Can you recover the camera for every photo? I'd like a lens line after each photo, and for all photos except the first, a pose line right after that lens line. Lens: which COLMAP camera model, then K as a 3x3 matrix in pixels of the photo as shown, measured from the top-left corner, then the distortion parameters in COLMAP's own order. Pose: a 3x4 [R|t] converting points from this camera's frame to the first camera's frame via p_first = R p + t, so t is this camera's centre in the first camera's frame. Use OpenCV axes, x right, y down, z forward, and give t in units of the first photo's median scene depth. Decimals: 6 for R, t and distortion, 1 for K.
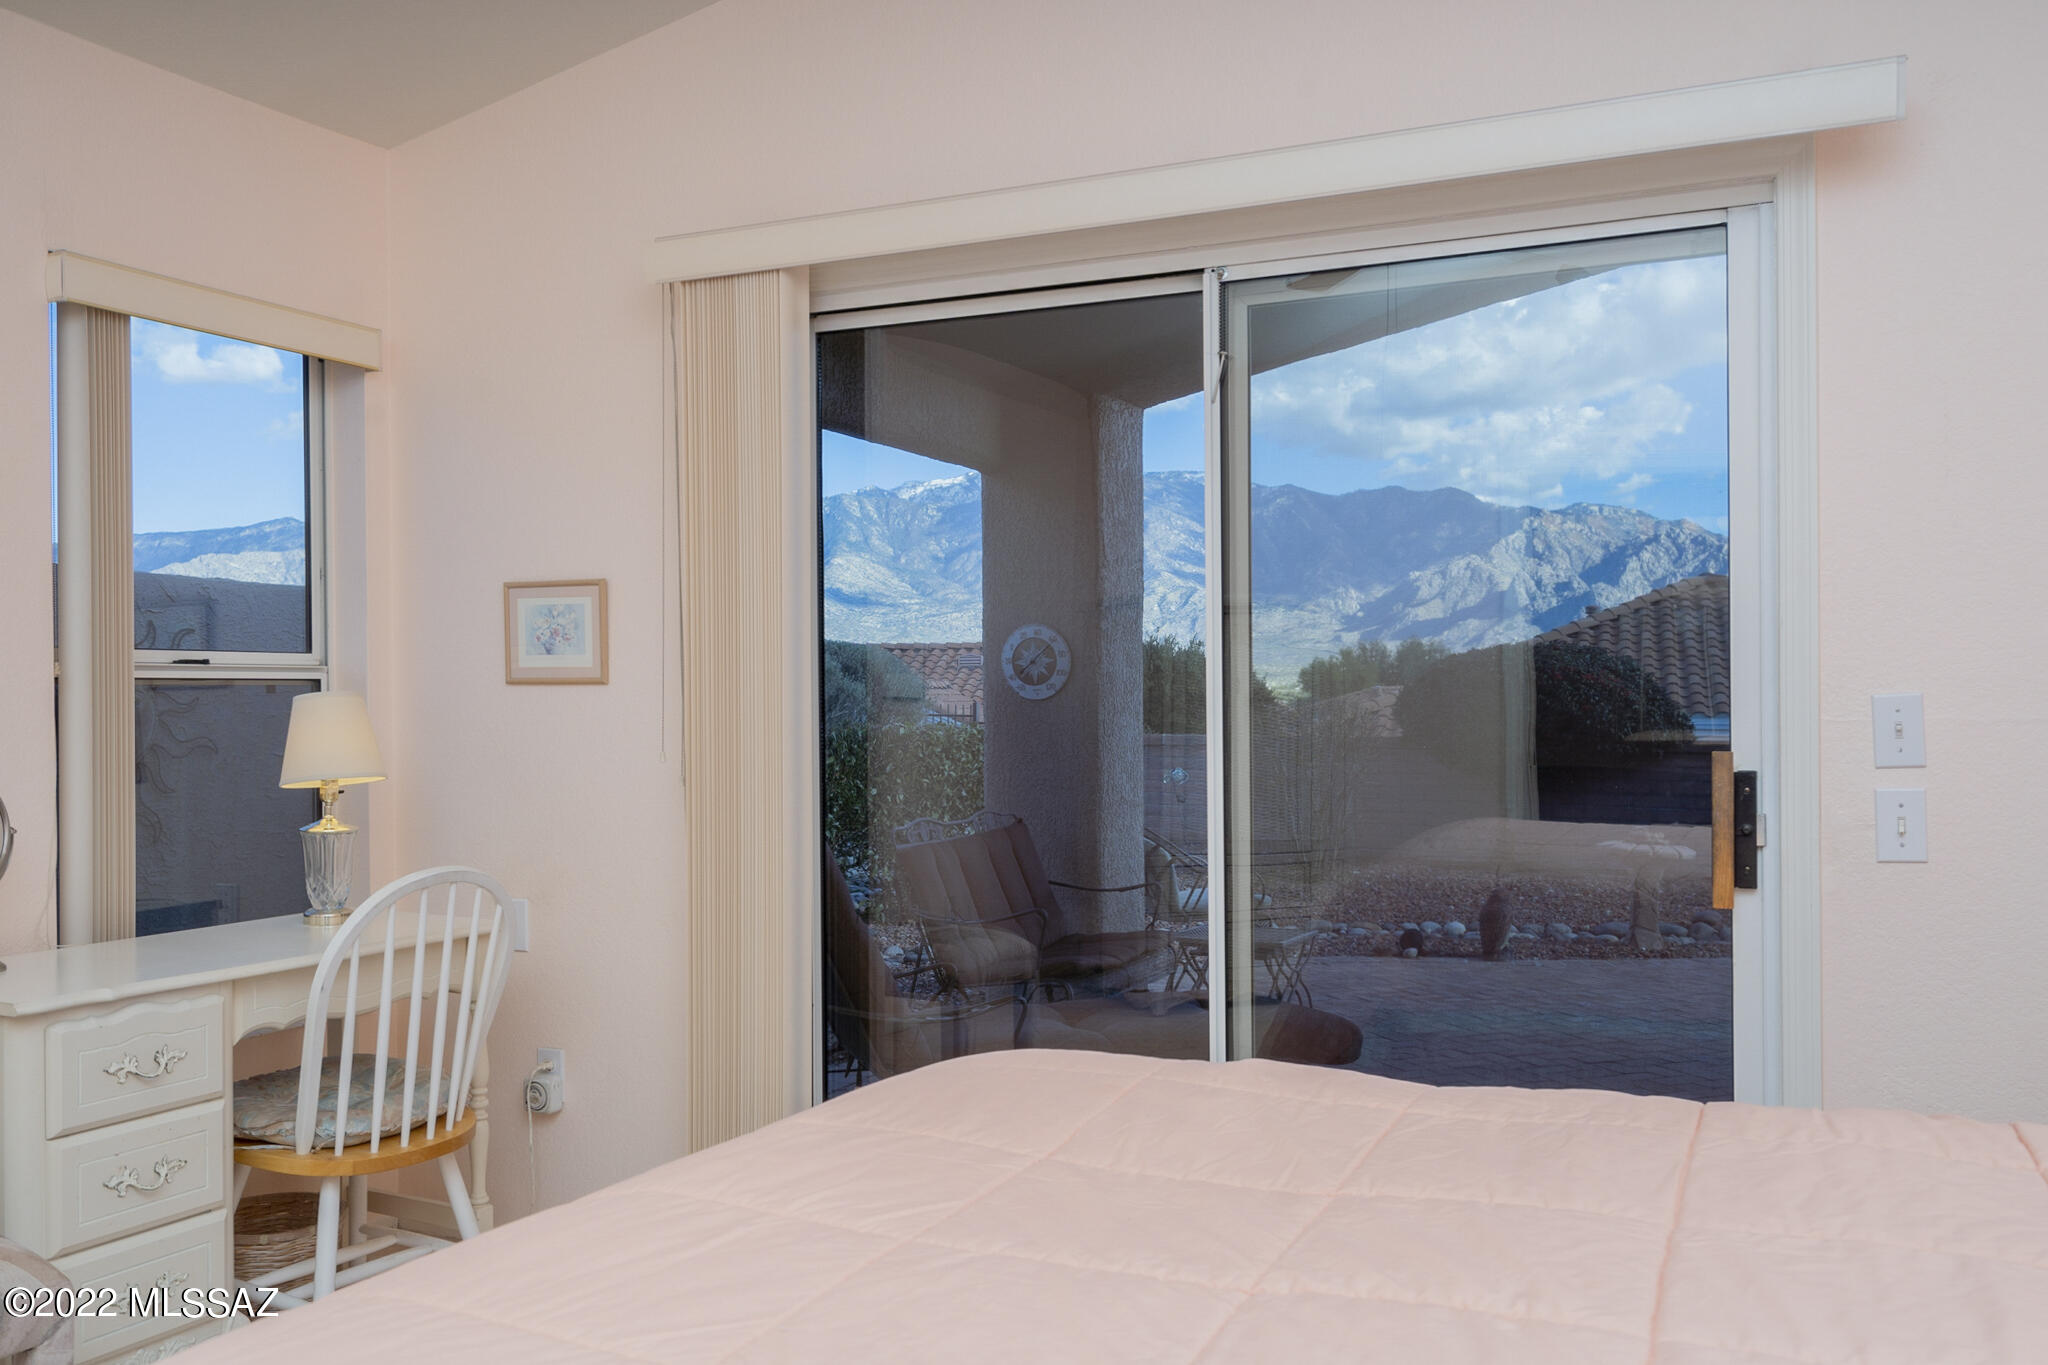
lens RADIAL K [[1722.1, 0, 1024.0], [0, 1722.1, 682.5], [0, 0, 1]] dist [0.025916, -0.001694]
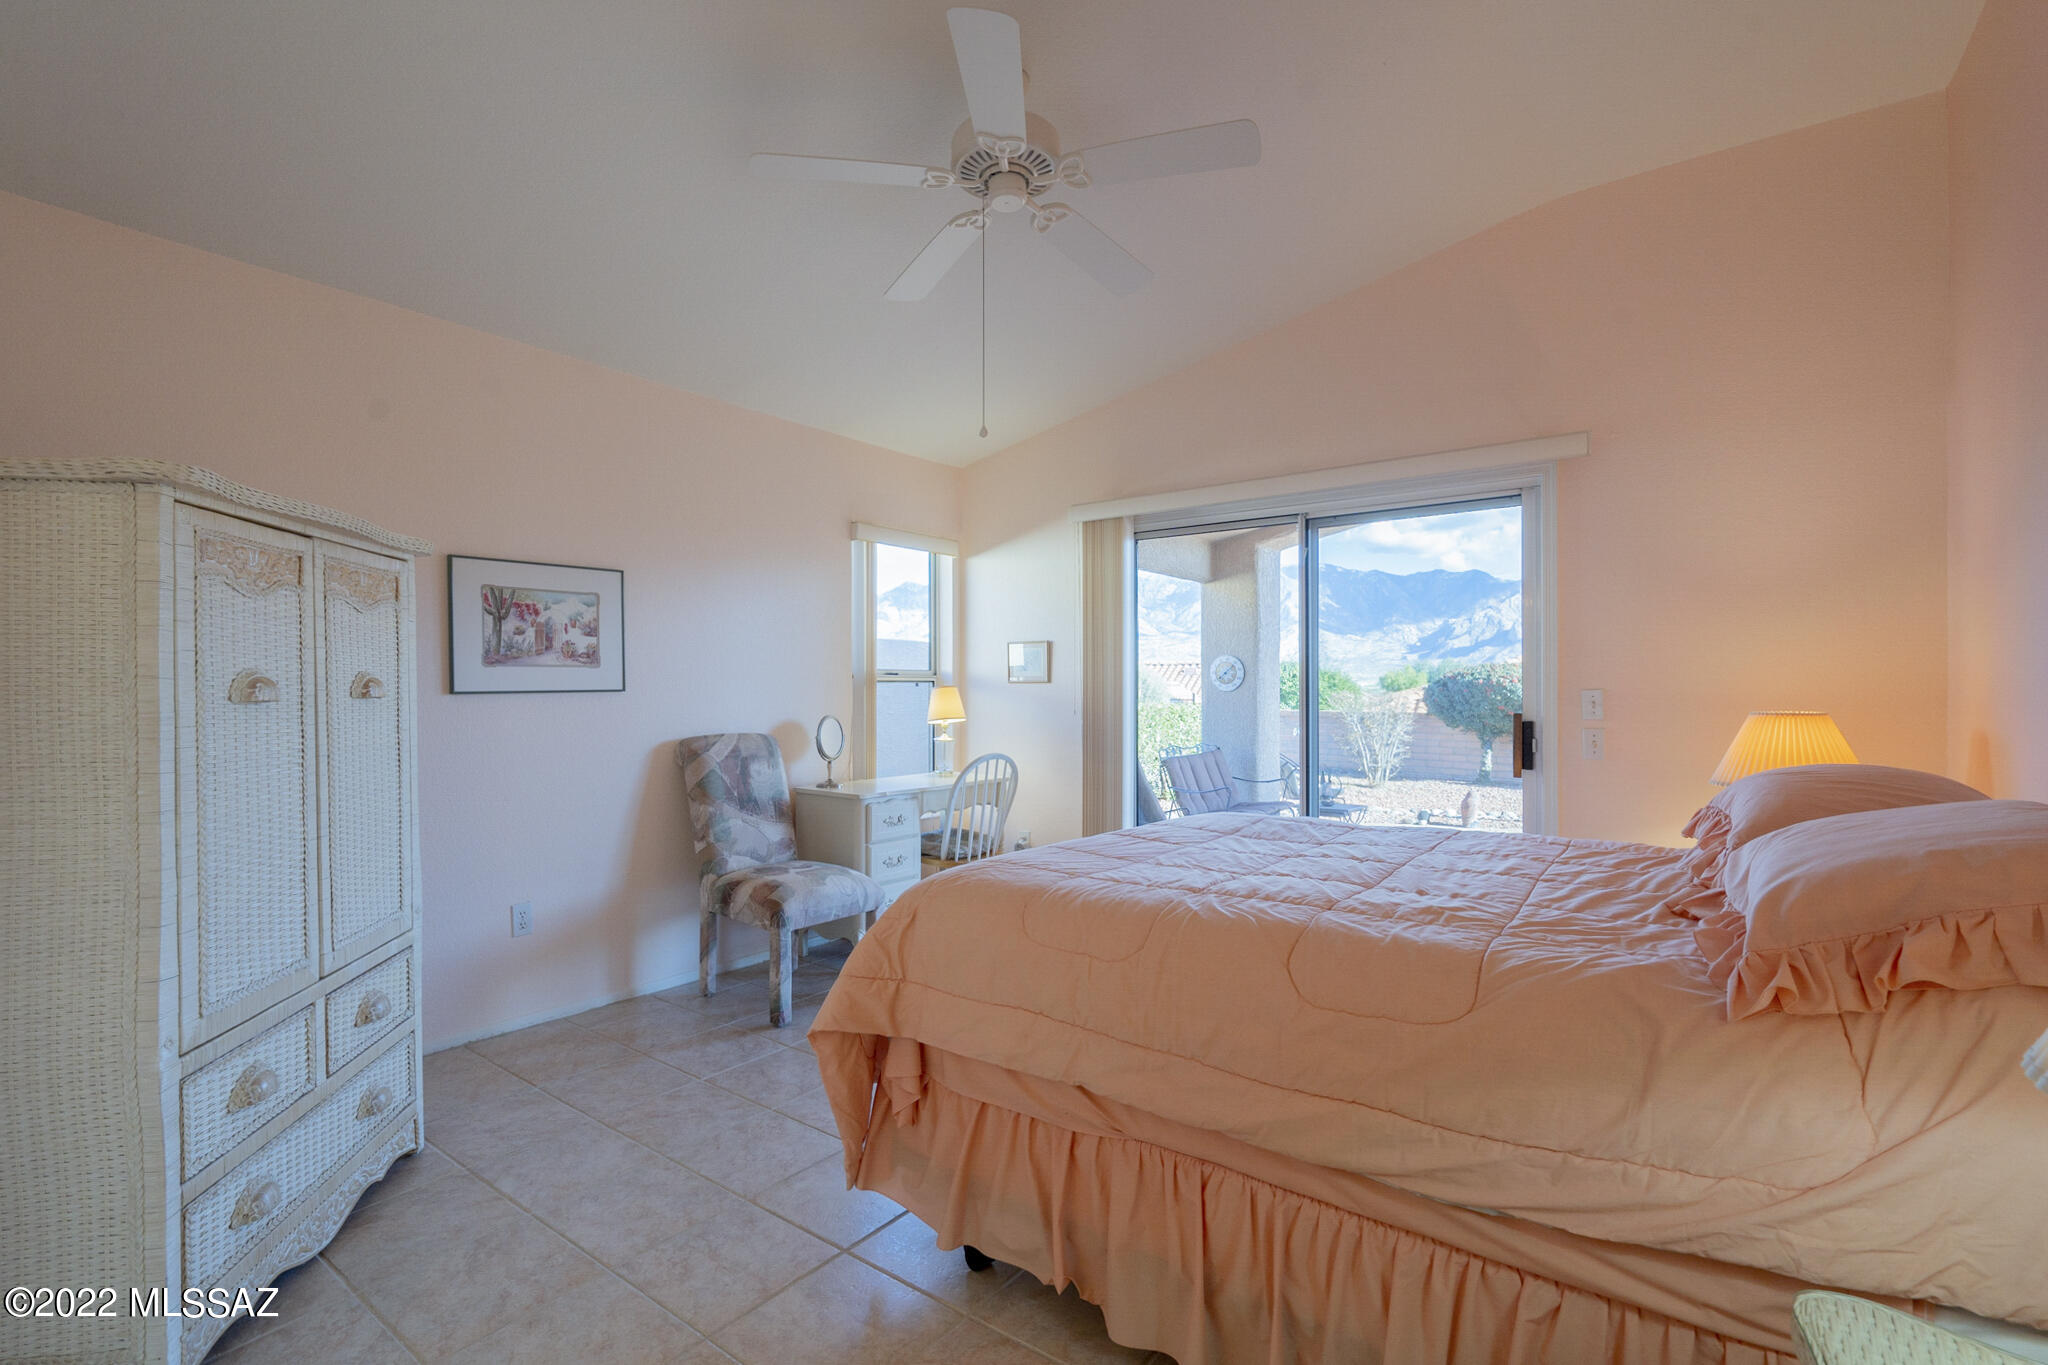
lens RADIAL K [[929.4, 0, 1015.0], [0, 929.4, 693.7], [0, 0, 1]] dist [0.000252, 0.000924]
pose [[0.976742, 0.006363, -0.214324, -0.001650], [-0.003722, 0.999912, 0.012723, -0.000447], [0.214386, -0.011630, 0.976680, -0.163451]]
